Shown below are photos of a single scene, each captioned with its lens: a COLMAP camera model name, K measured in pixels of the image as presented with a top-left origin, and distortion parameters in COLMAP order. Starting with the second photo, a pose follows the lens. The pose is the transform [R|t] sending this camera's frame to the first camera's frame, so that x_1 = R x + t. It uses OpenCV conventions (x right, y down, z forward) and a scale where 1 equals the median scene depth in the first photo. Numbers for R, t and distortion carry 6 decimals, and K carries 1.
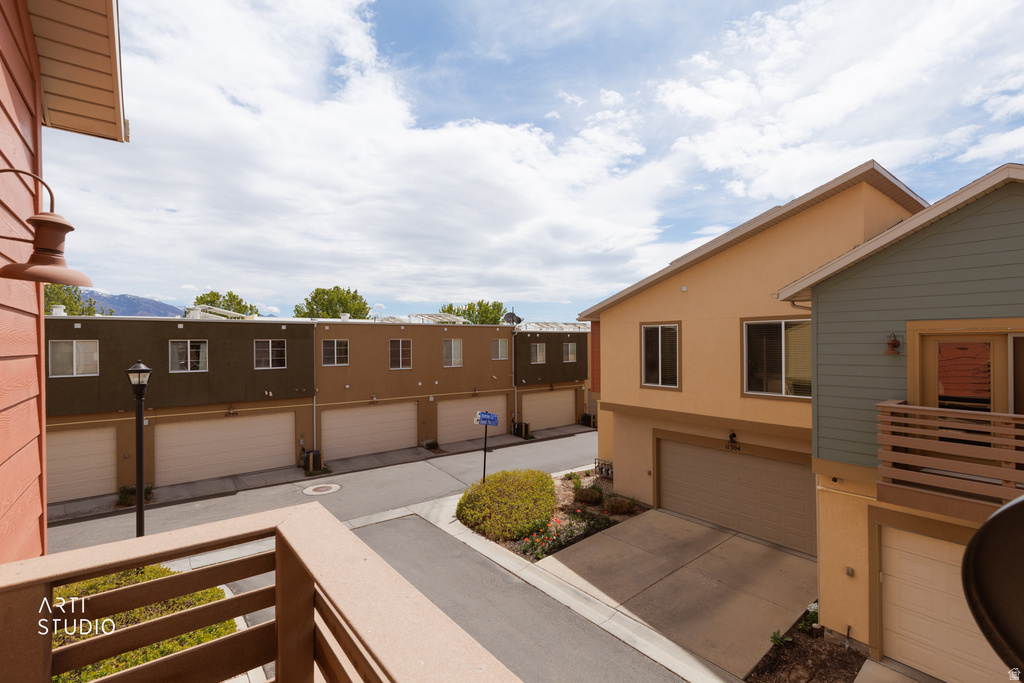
lens RADIAL K [[462.0, 0, 515.0], [0, 462.0, 344.7], [0, 0, 1]] dist [0.008510, -0.001860]
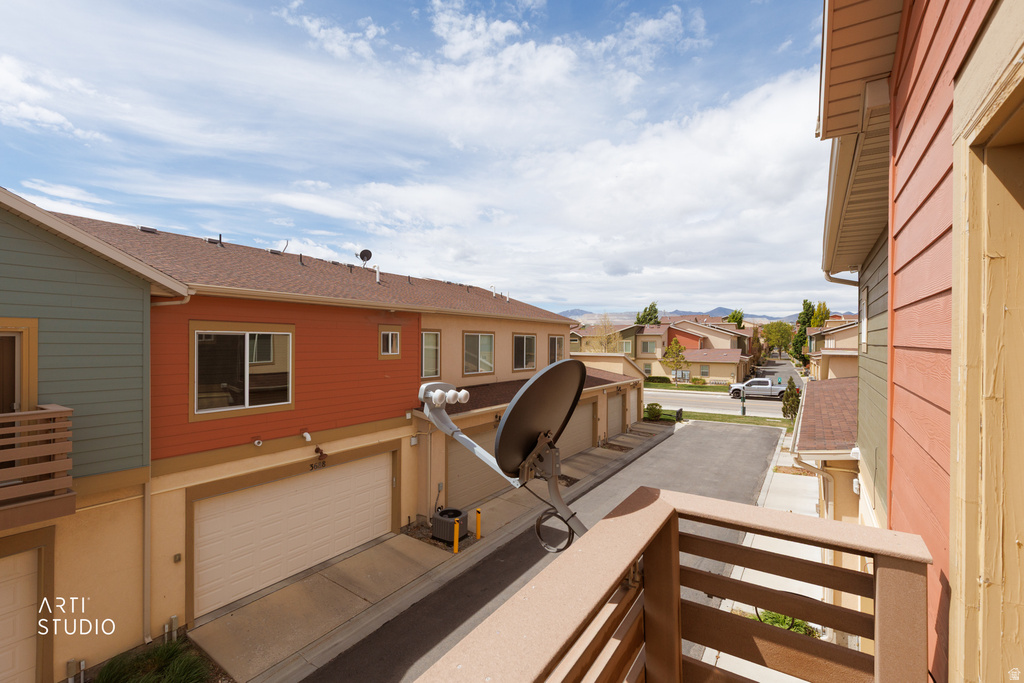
lens RADIAL K [[462.0, 0, 514.8], [0, 462.0, 341.8], [0, 0, 1]] dist [0.008510, -0.001860]
pose [[-0.320043, 0.002842, 0.947399, -0.275074], [-0.000864, 0.999994, -0.003291, -0.003258], [-0.947403, -0.001872, -0.320038, 0.338512]]
